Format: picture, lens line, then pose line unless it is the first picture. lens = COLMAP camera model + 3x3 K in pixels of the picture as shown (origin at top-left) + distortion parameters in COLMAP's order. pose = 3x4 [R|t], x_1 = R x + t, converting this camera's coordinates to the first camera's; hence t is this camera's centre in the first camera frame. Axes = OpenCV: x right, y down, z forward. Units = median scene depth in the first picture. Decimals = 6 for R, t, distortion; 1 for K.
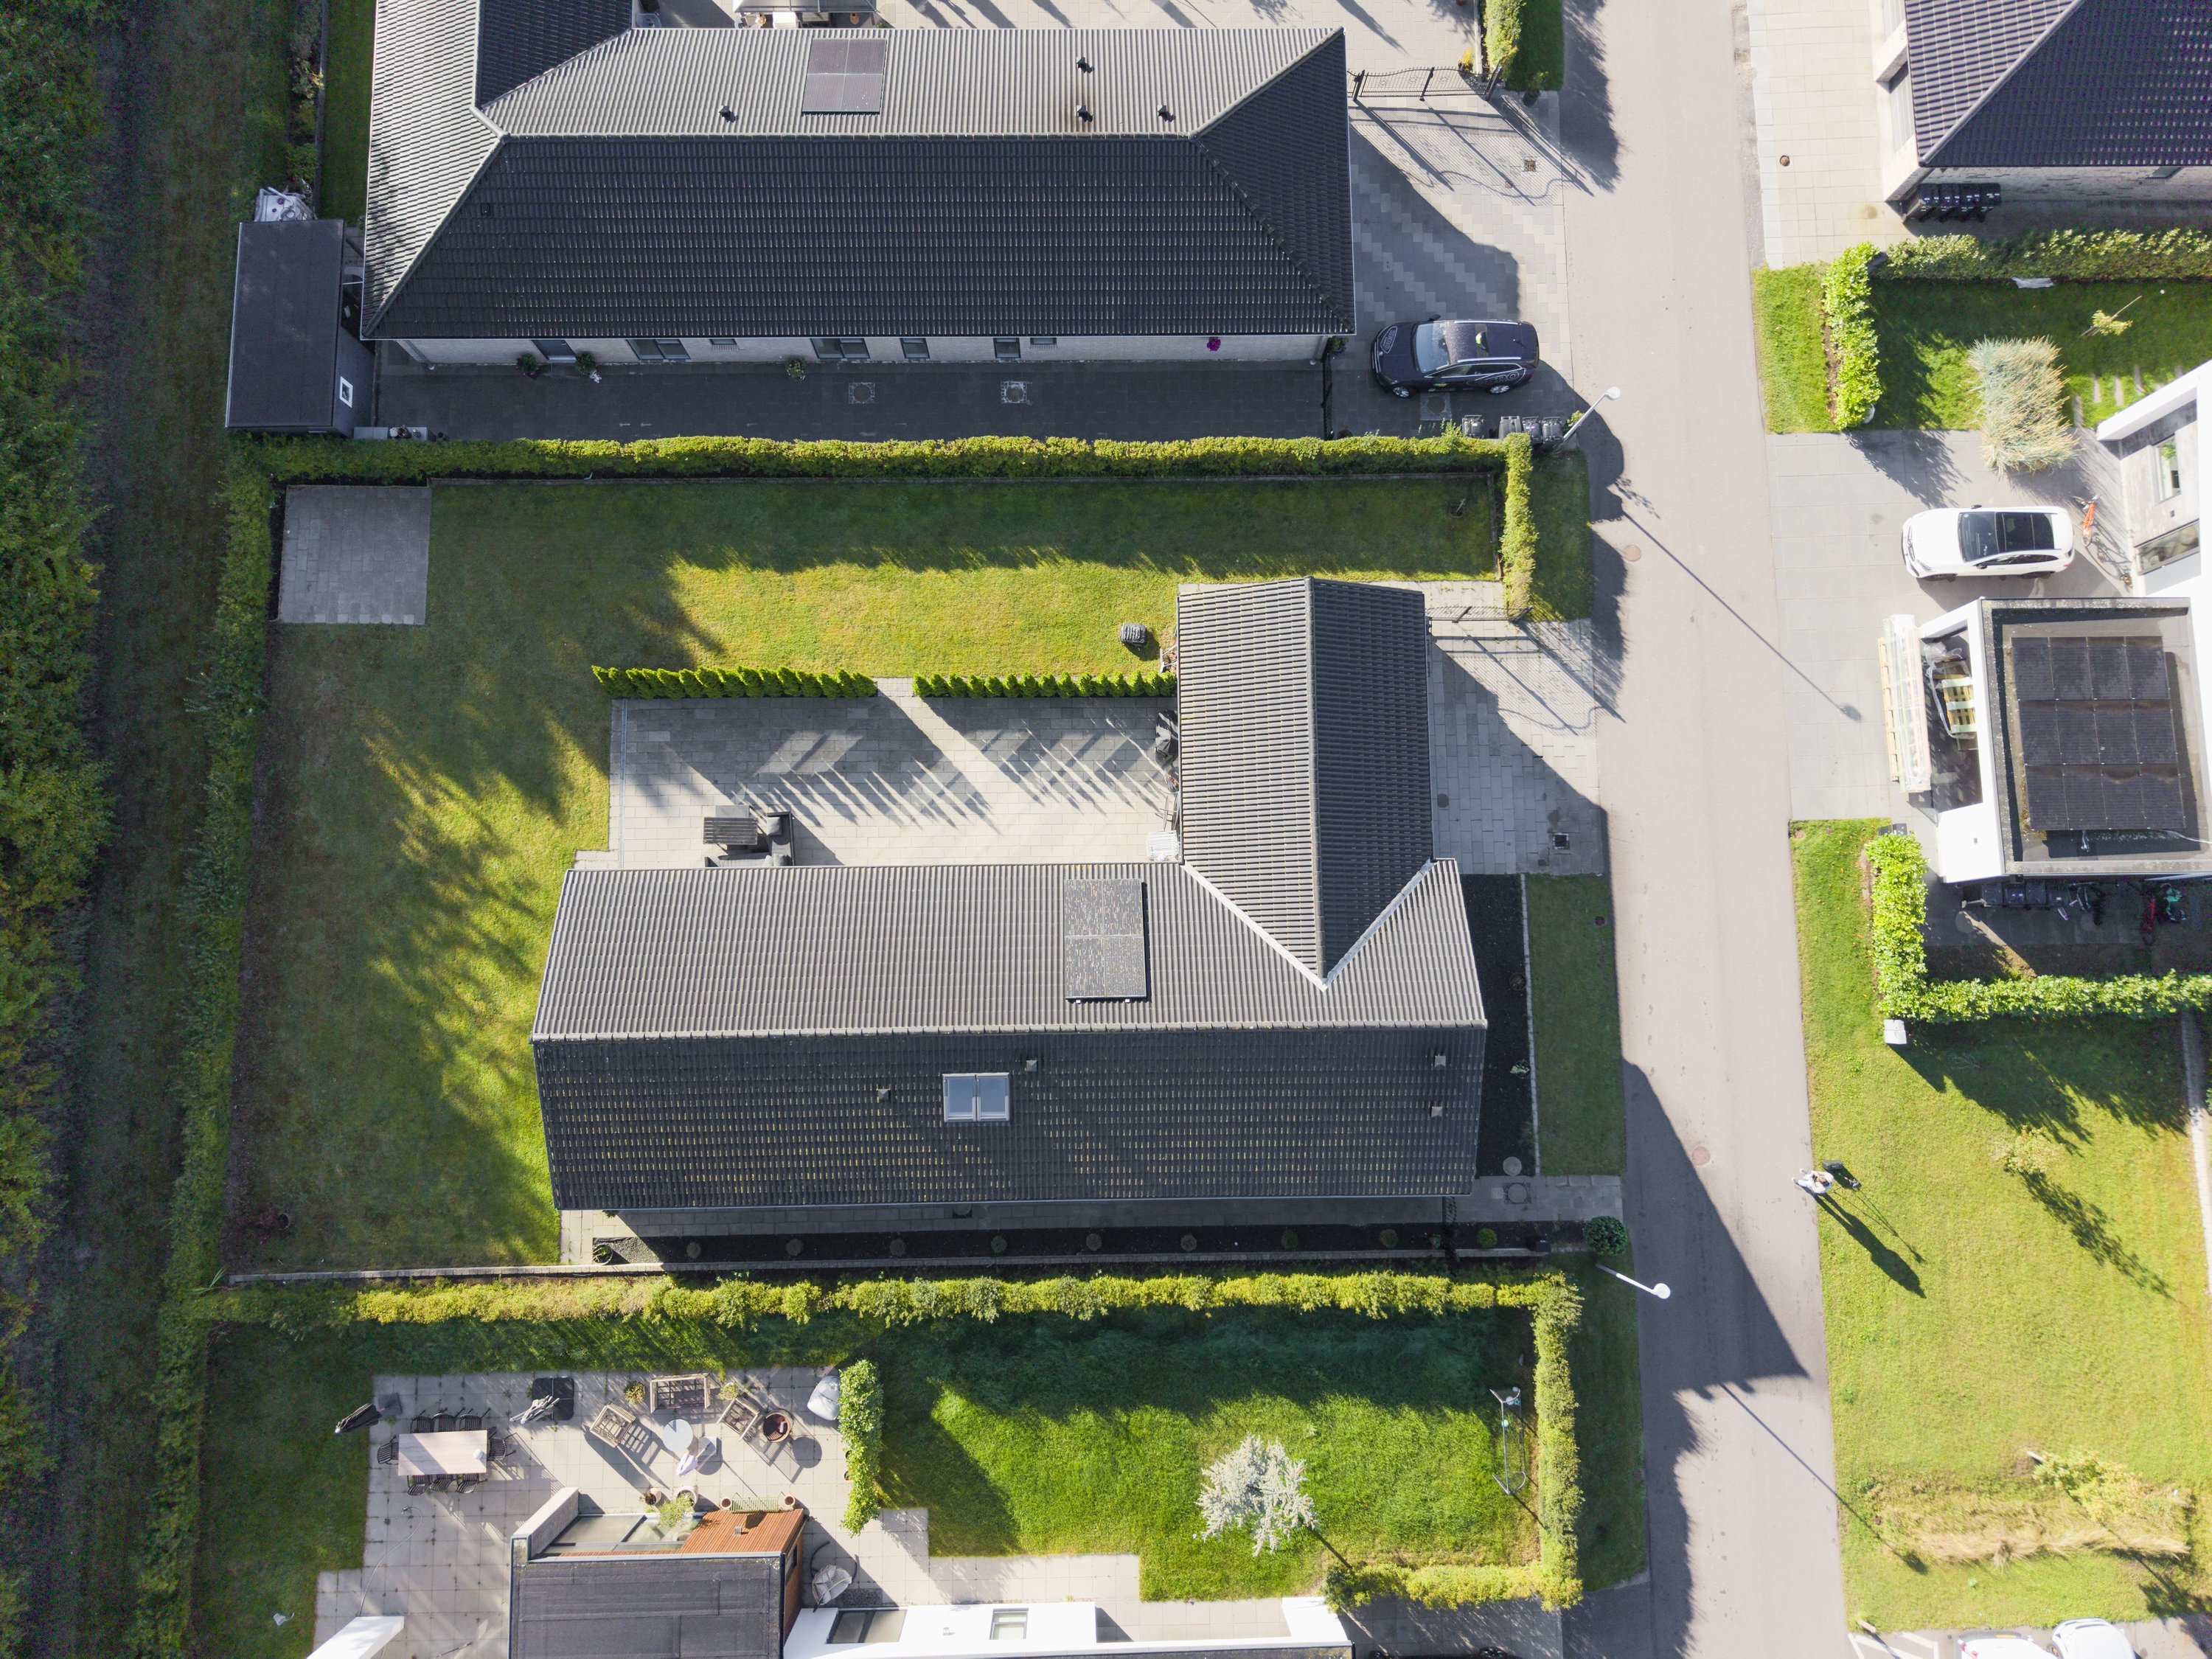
lens RADIAL K [[1487.2, 0, 1090.3], [0, 1487.2, 810.8], [0, 0, 1]] dist [0.005676, -0.004184]
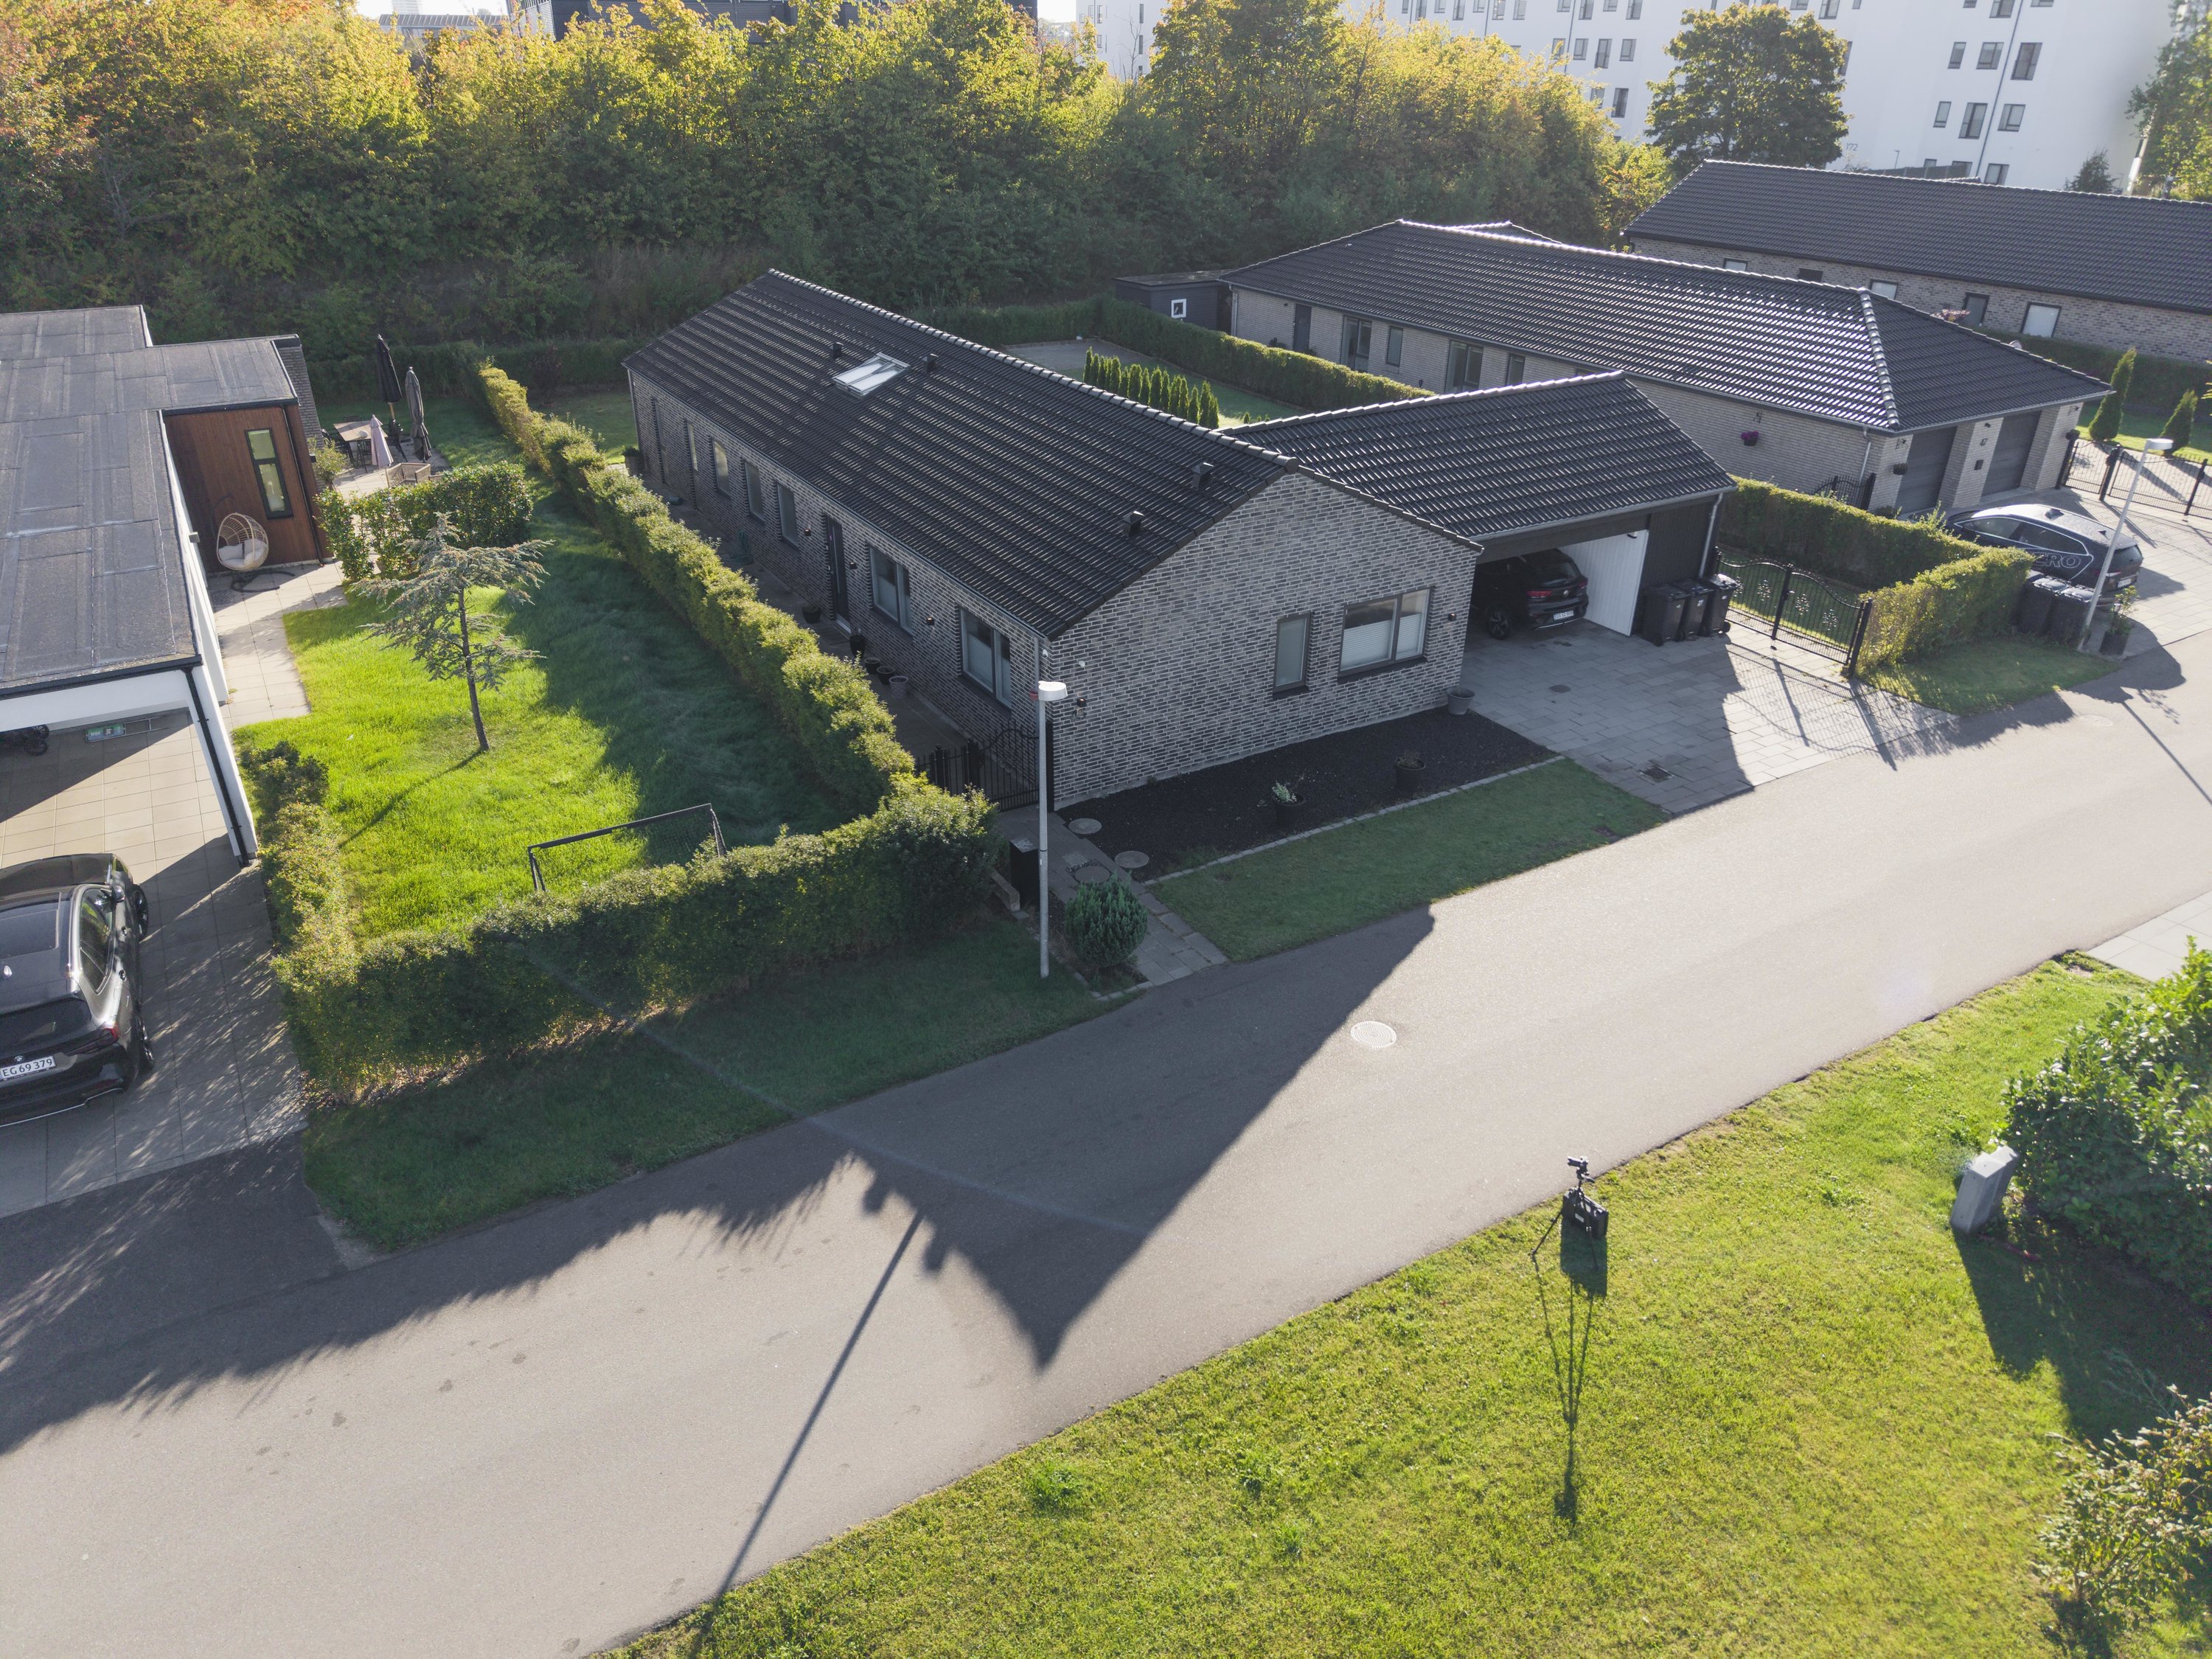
lens RADIAL K [[1487.2, 0, 1090.3], [0, 1487.2, 810.8], [0, 0, 1]] dist [0.005676, -0.004184]
pose [[0.494699, 0.411417, -0.765512, 0.675500], [-0.863757, 0.329956, -0.380857, 0.448049], [0.095894, 0.849627, 0.518593, 0.711758]]
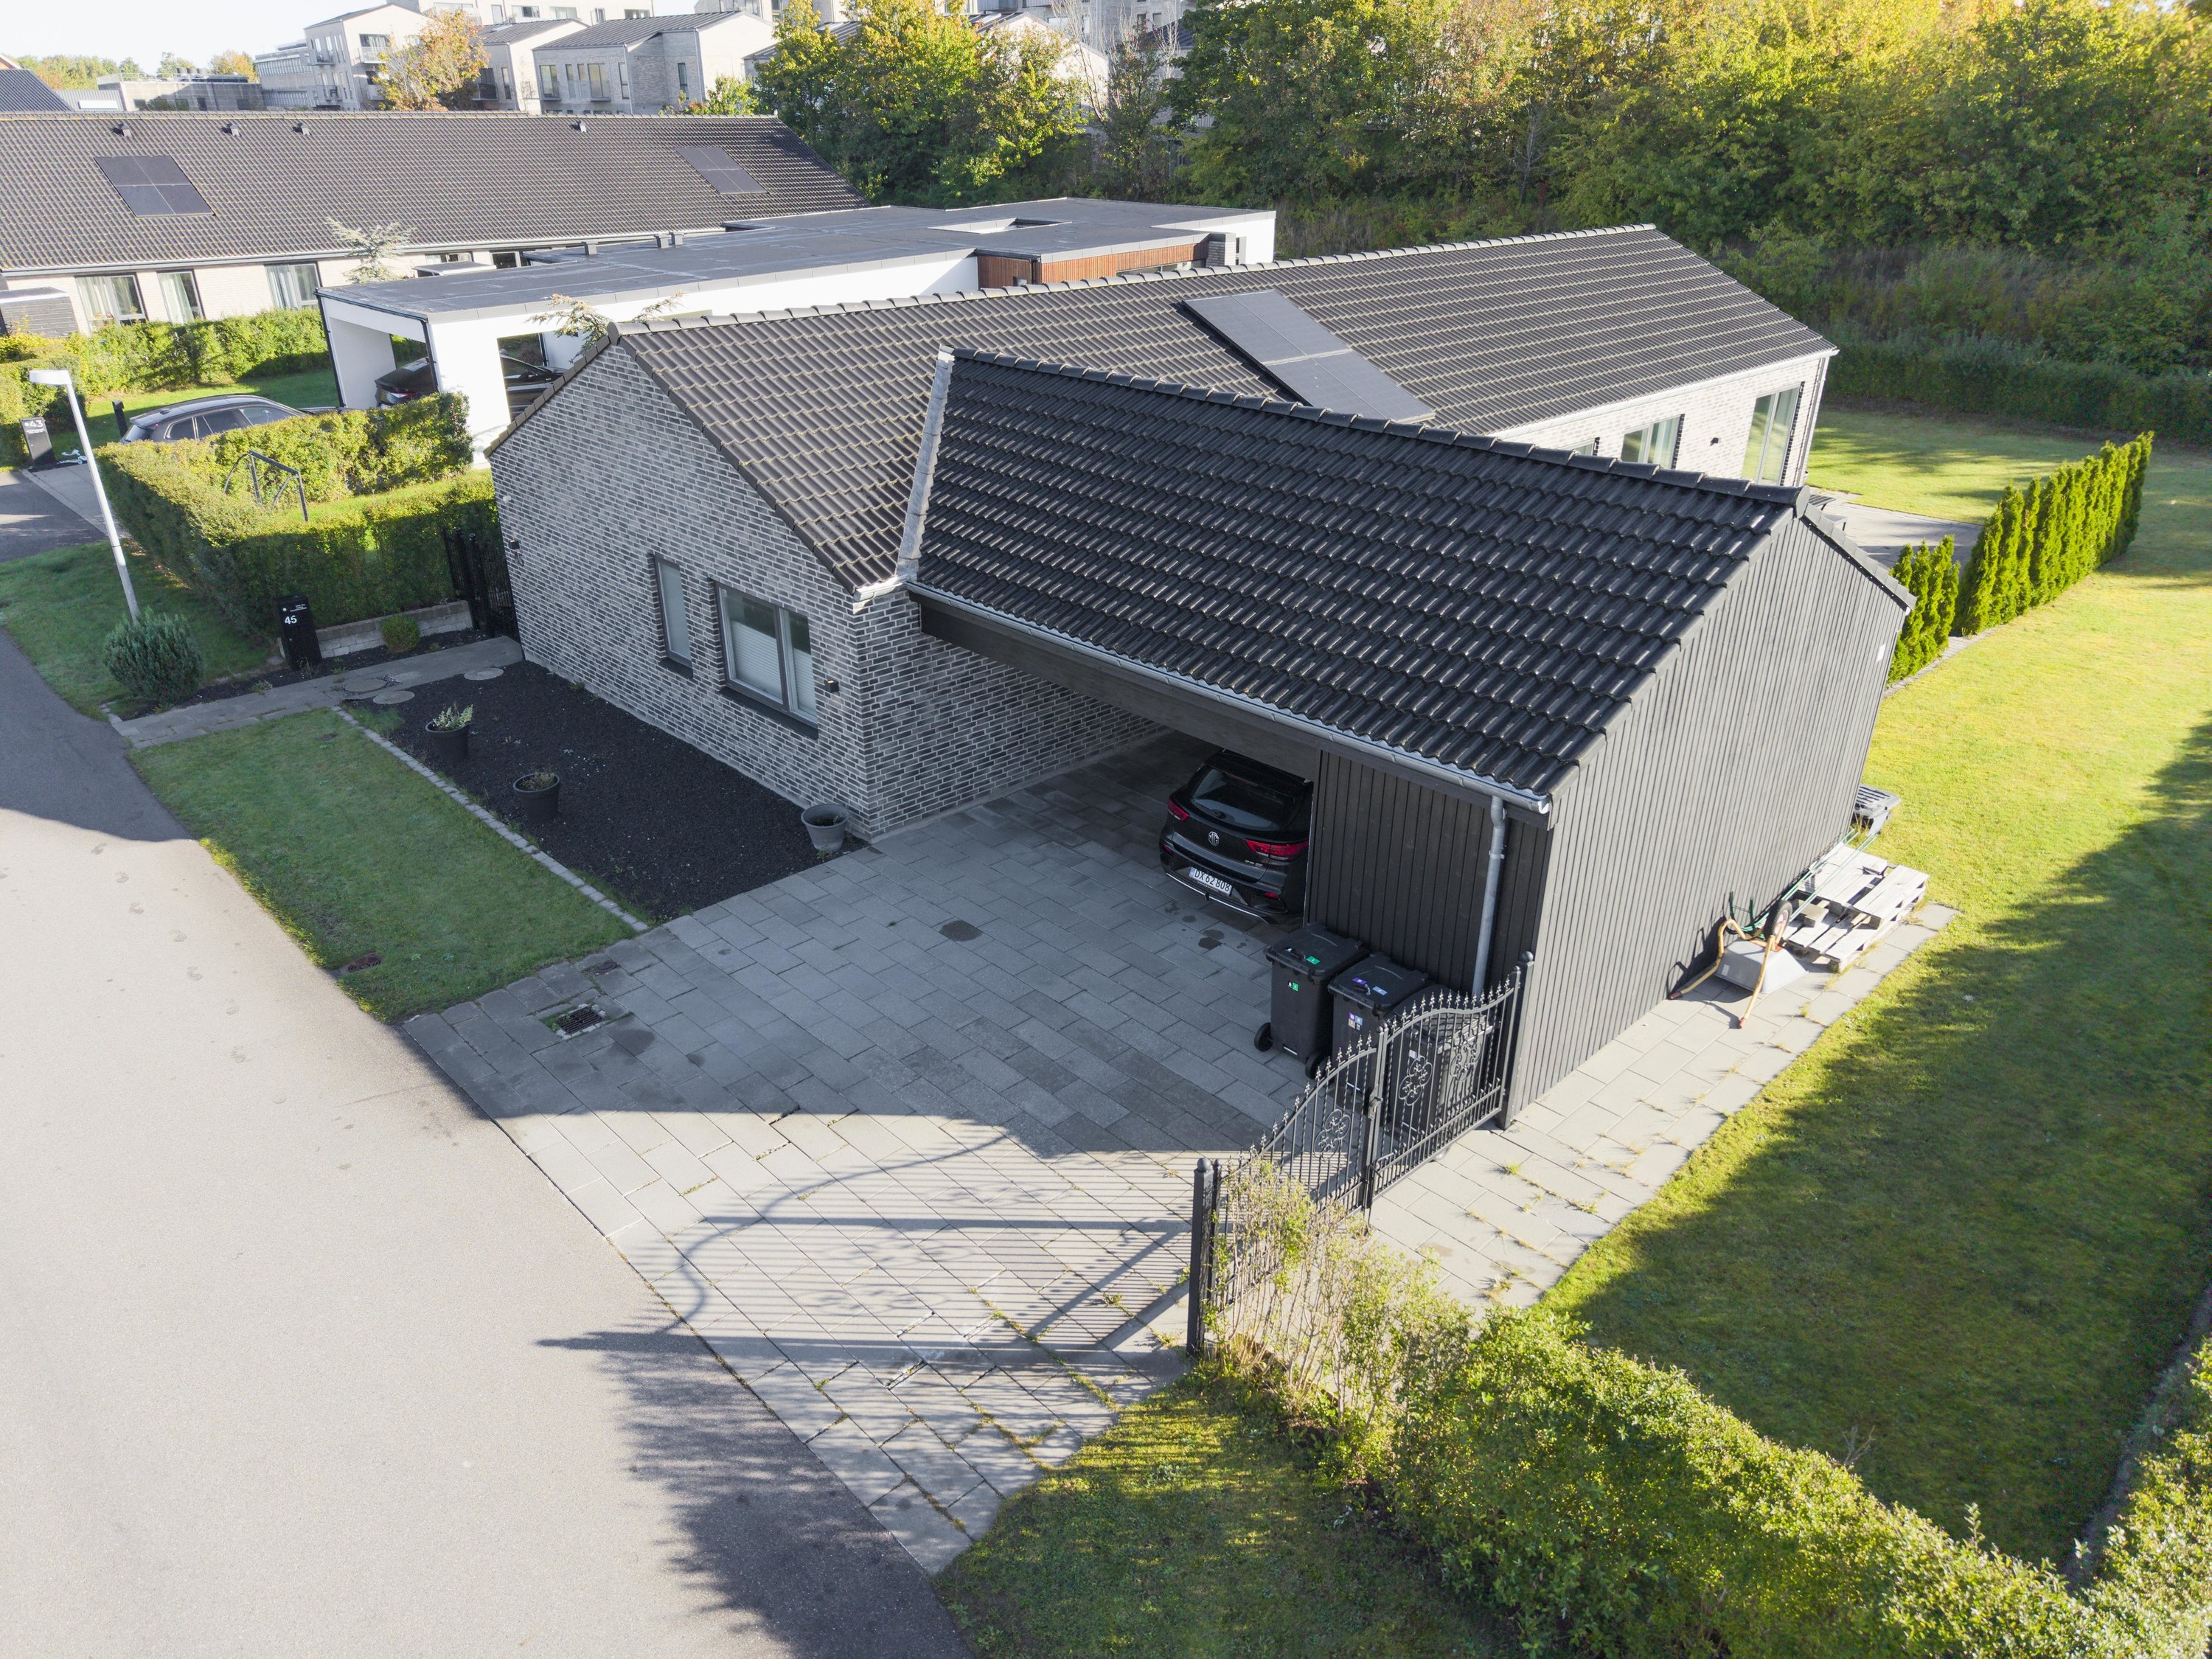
lens RADIAL K [[1487.2, 0, 1090.3], [0, 1487.2, 810.8], [0, 0, 1]] dist [0.005676, -0.004184]
pose [[-0.732793, 0.303222, -0.609156, 0.425232], [-0.674207, -0.202548, 0.710225, -0.267491], [0.091973, 0.931145, 0.352860, 0.887006]]
